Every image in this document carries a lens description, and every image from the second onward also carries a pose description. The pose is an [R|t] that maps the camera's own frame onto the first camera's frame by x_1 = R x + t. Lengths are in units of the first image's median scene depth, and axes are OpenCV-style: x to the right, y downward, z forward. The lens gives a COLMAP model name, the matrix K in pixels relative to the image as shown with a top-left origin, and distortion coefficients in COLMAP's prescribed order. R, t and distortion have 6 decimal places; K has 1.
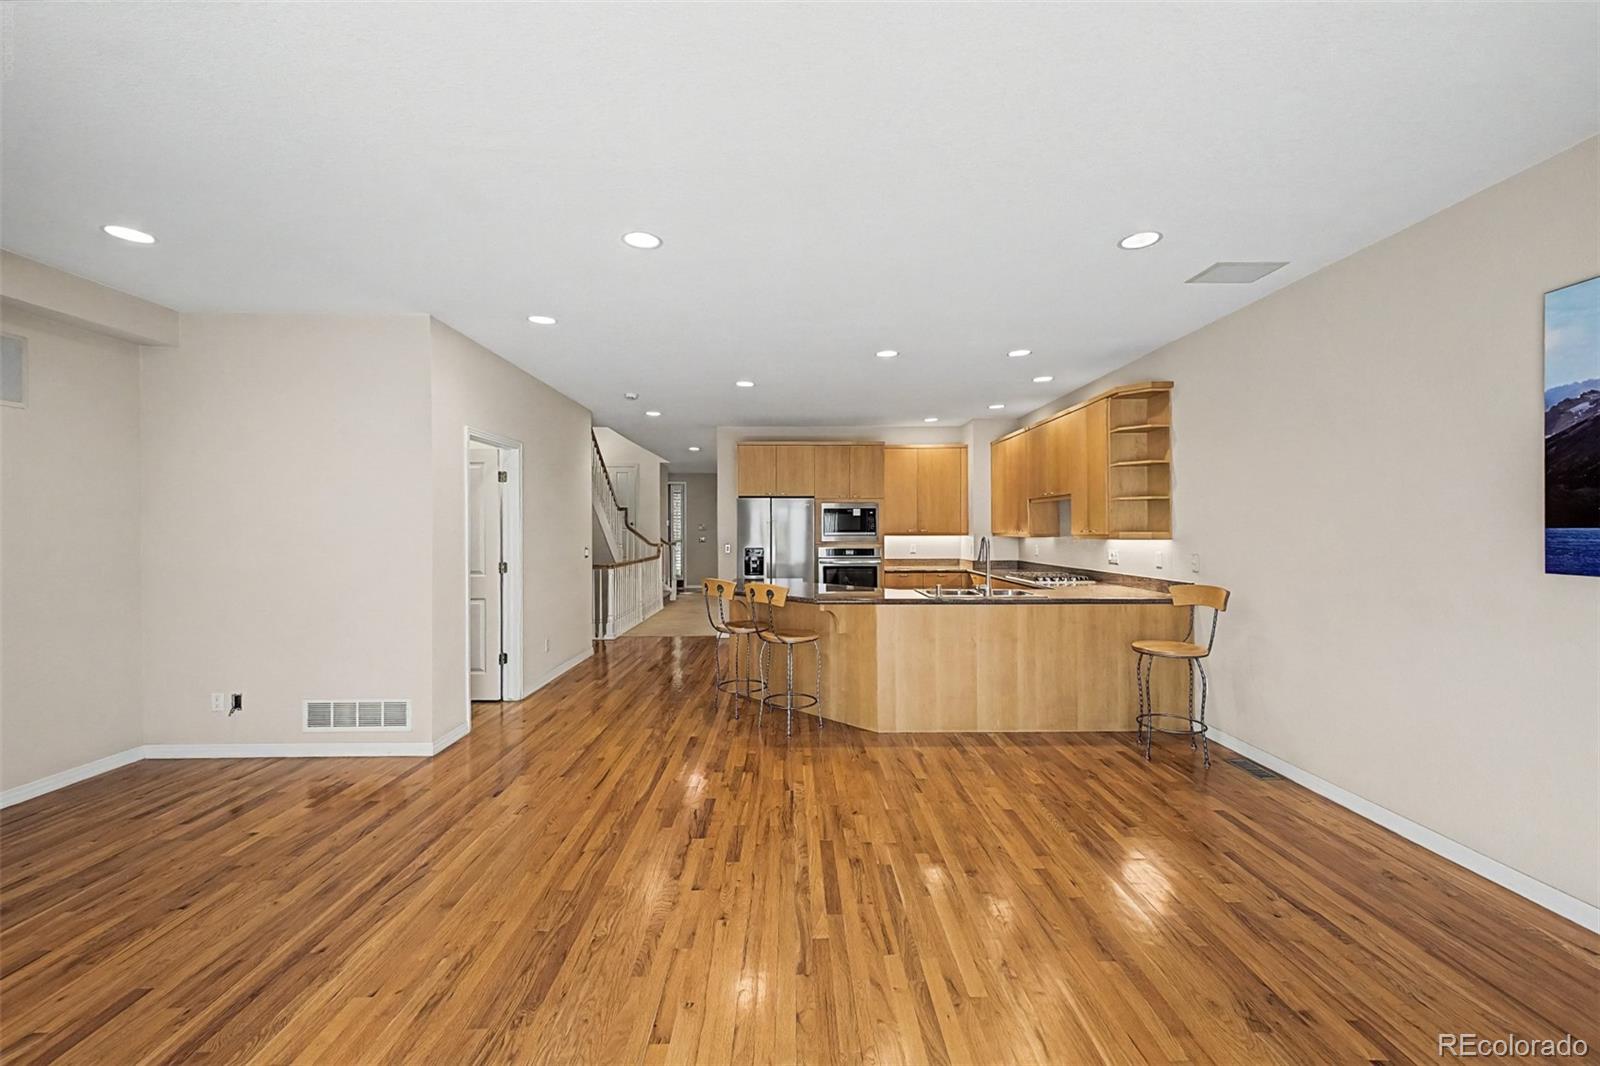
lens RADIAL K [[629.6, 0, 799.2], [0, 629.6, 529.6], [0, 0, 1]] dist [0.023569, -0.009167]
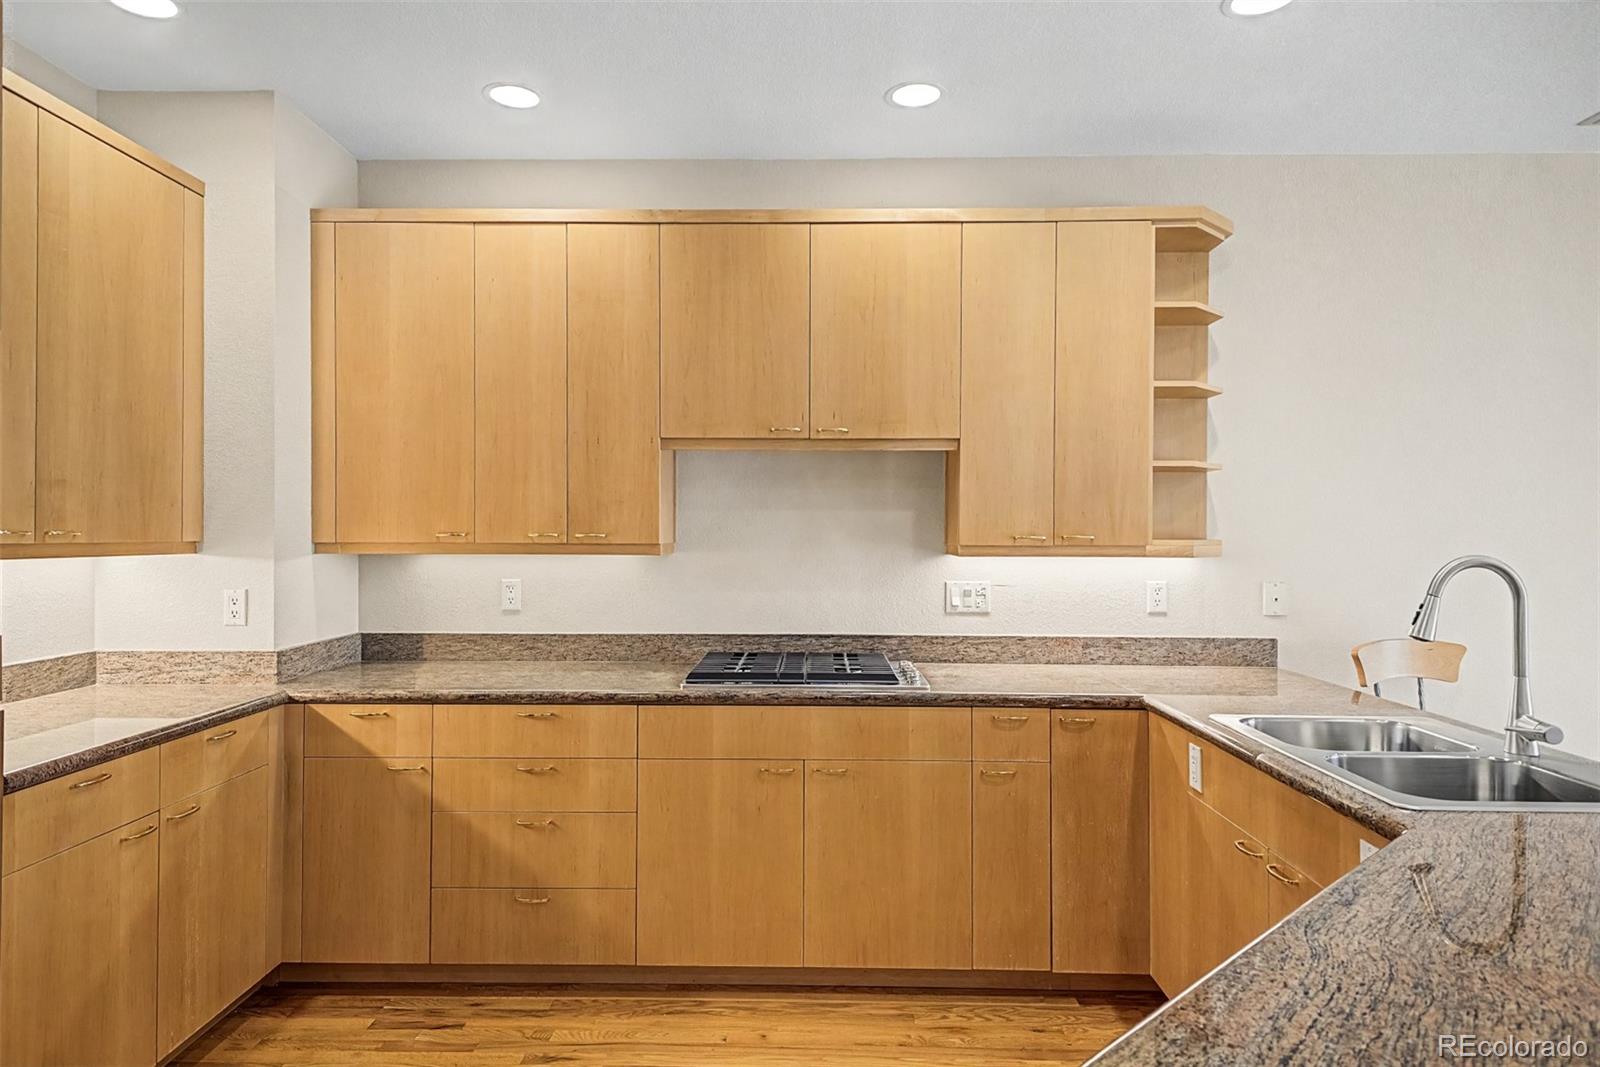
lens RADIAL K [[971.9, 0, 800.0], [0, 971.9, 533.5], [0, 0, 1]] dist [0.045218, 0.000464]
pose [[0.033211, 0.005668, 0.999432, -0.175916], [-0.004845, 0.999973, -0.005510, 0.004489], [-0.999437, -0.004660, 0.033238, 1.234879]]
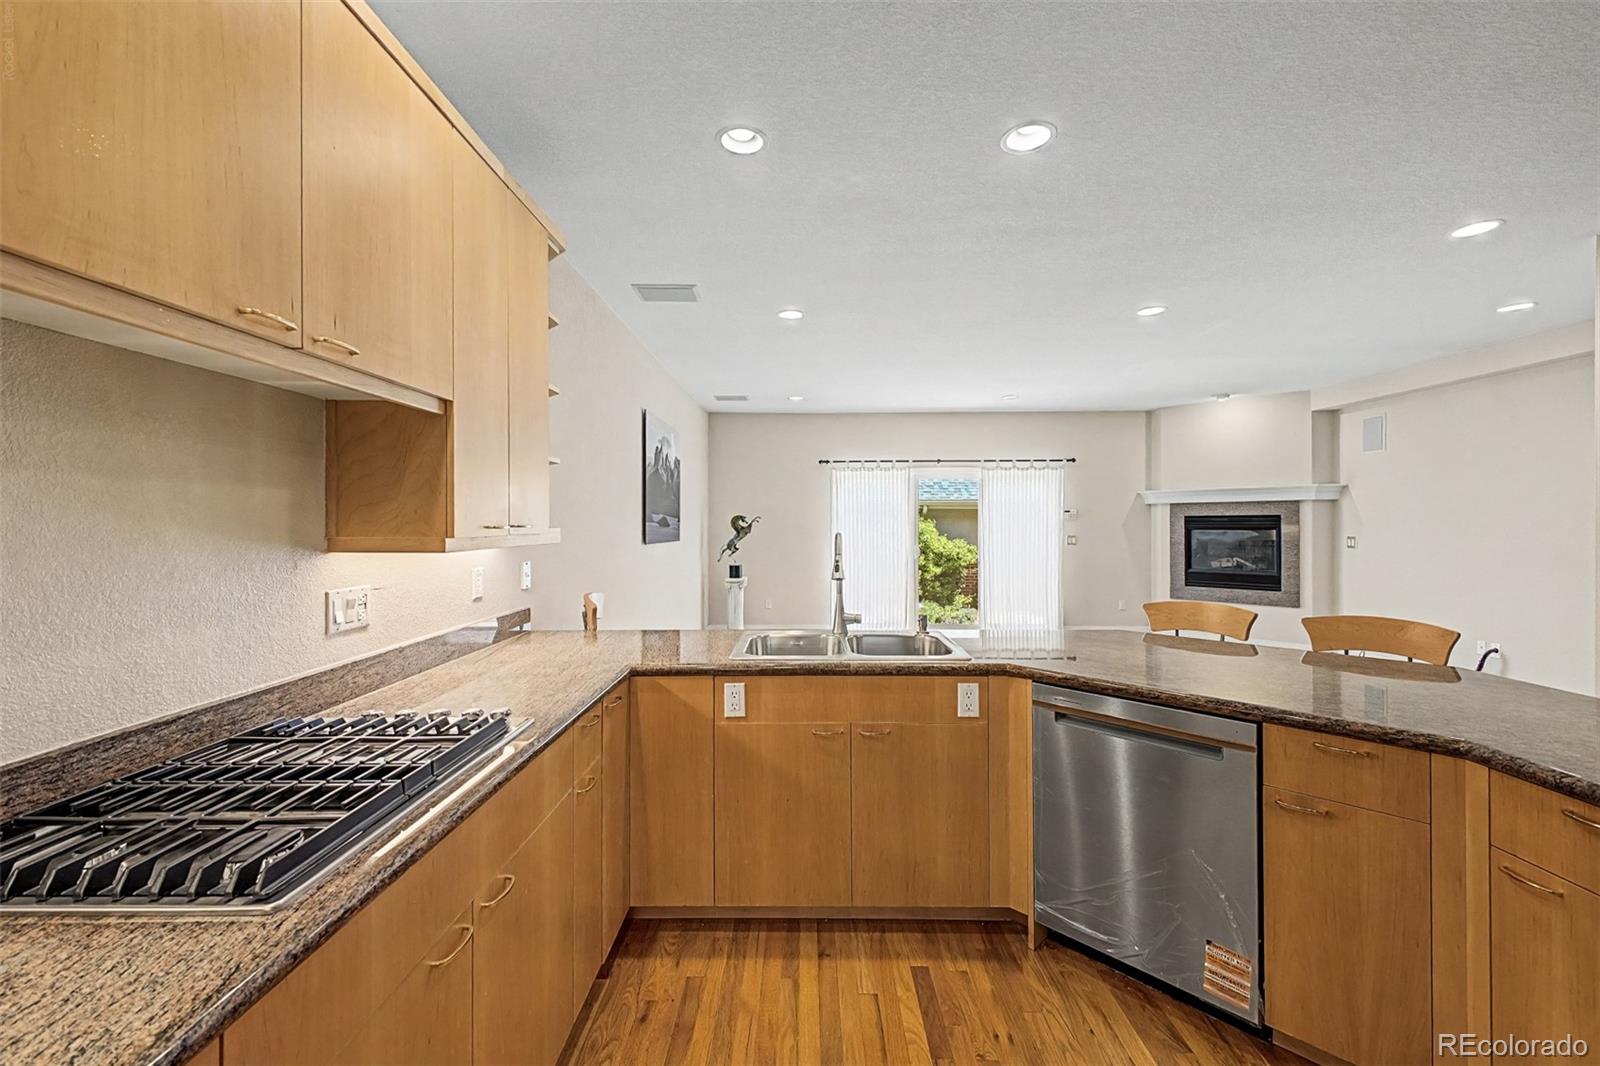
lens RADIAL K [[629.6, 0, 799.2], [0, 629.6, 529.6], [0, 0, 1]] dist [0.023569, -0.009167]
pose [[-0.999580, 0.005557, 0.028451, 0.300007], [0.005815, 0.999943, 0.008981, 0.001691], [-0.028399, 0.009142, -0.999555, 1.479676]]
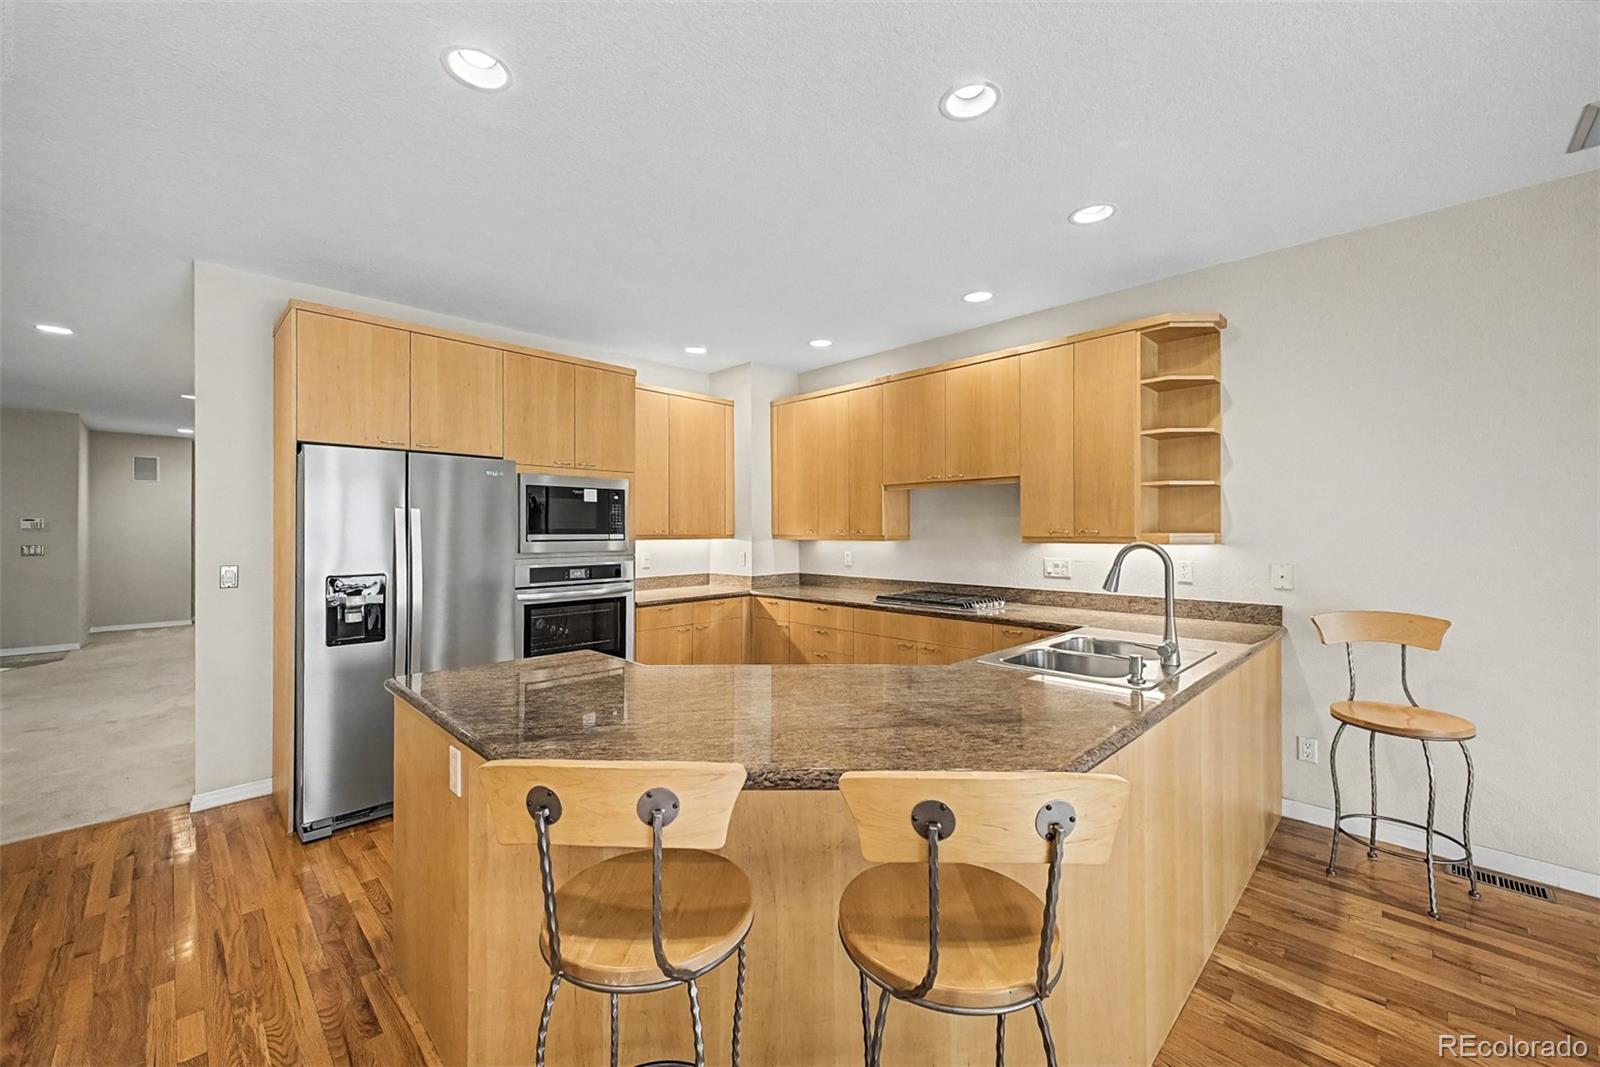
lens RADIAL K [[629.6, 0, 799.2], [0, 629.6, 530.1], [0, 0, 1]] dist [0.023569, -0.009167]
pose [[0.717119, 0.002049, 0.696948, -0.230996], [-0.001604, 0.999998, -0.001290, 0.002035], [-0.696949, -0.000192, 0.717121, 0.786106]]
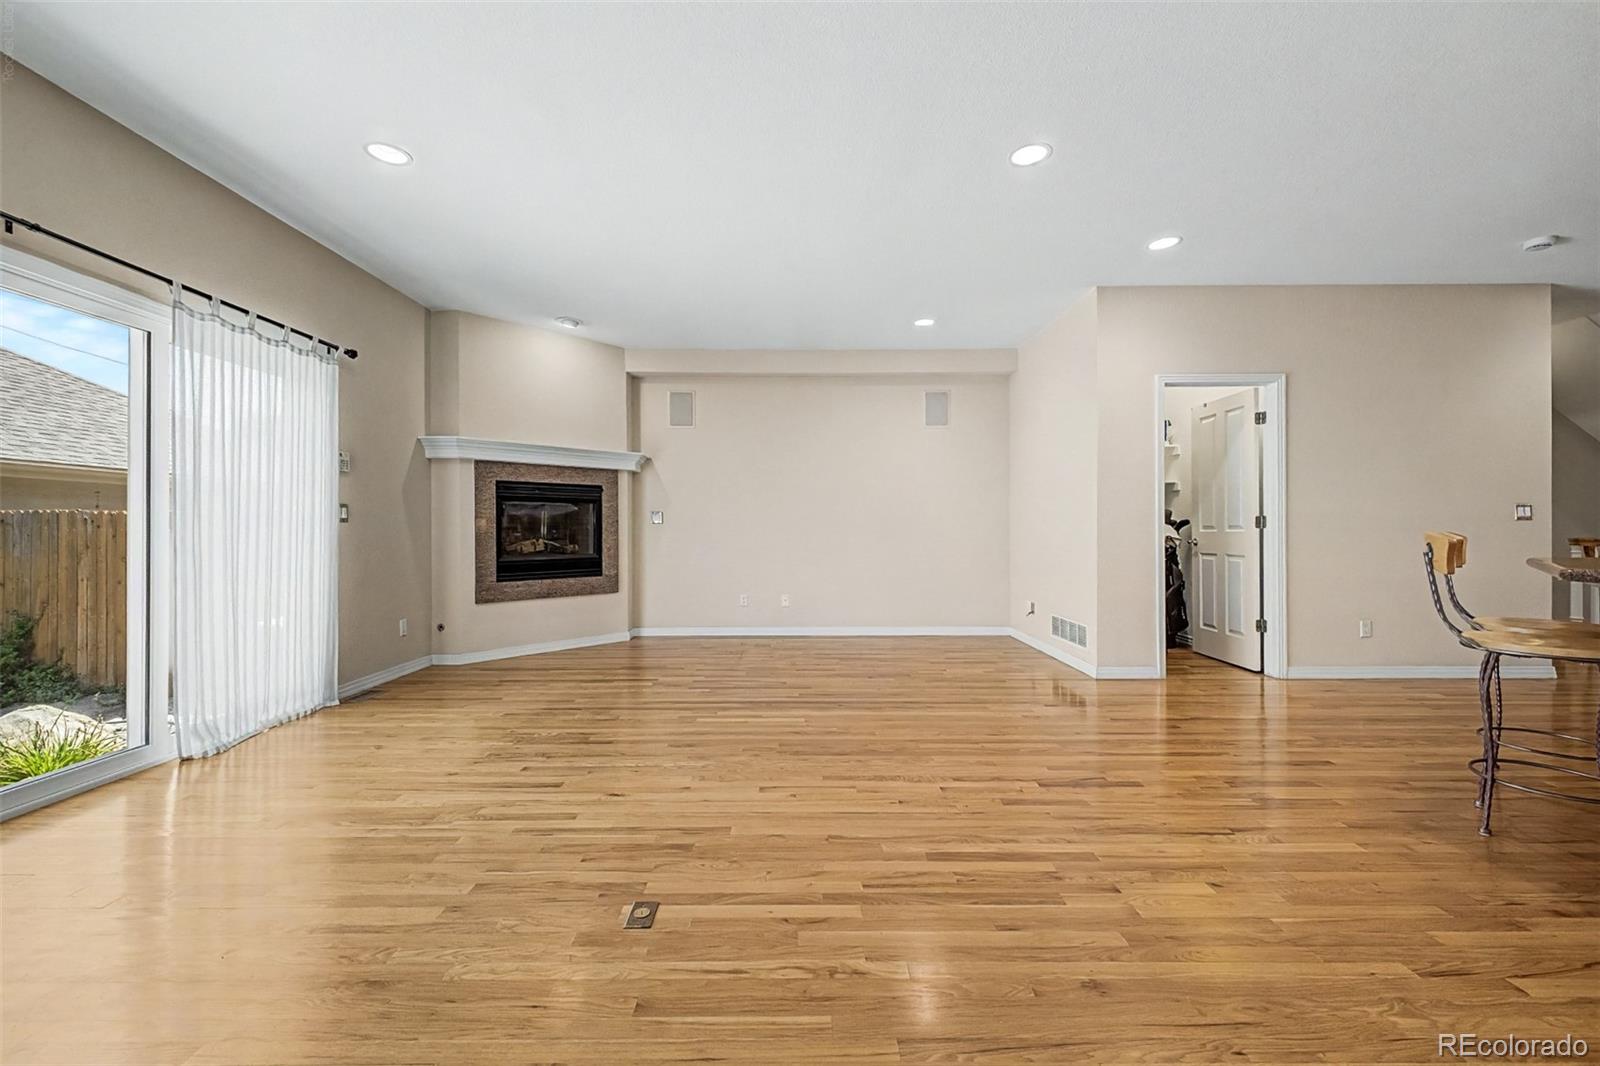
lens RADIAL K [[624.9, 0, 795.2], [0, 624.9, 527.4], [0, 0, 1]] dist [0.001403, 0.000177]
pose [[-0.018999, -0.001546, -0.999818, 0.445063], [0.004024, 0.999991, -0.001623, 0.071668], [0.999811, -0.004054, -0.018993, 0.401133]]
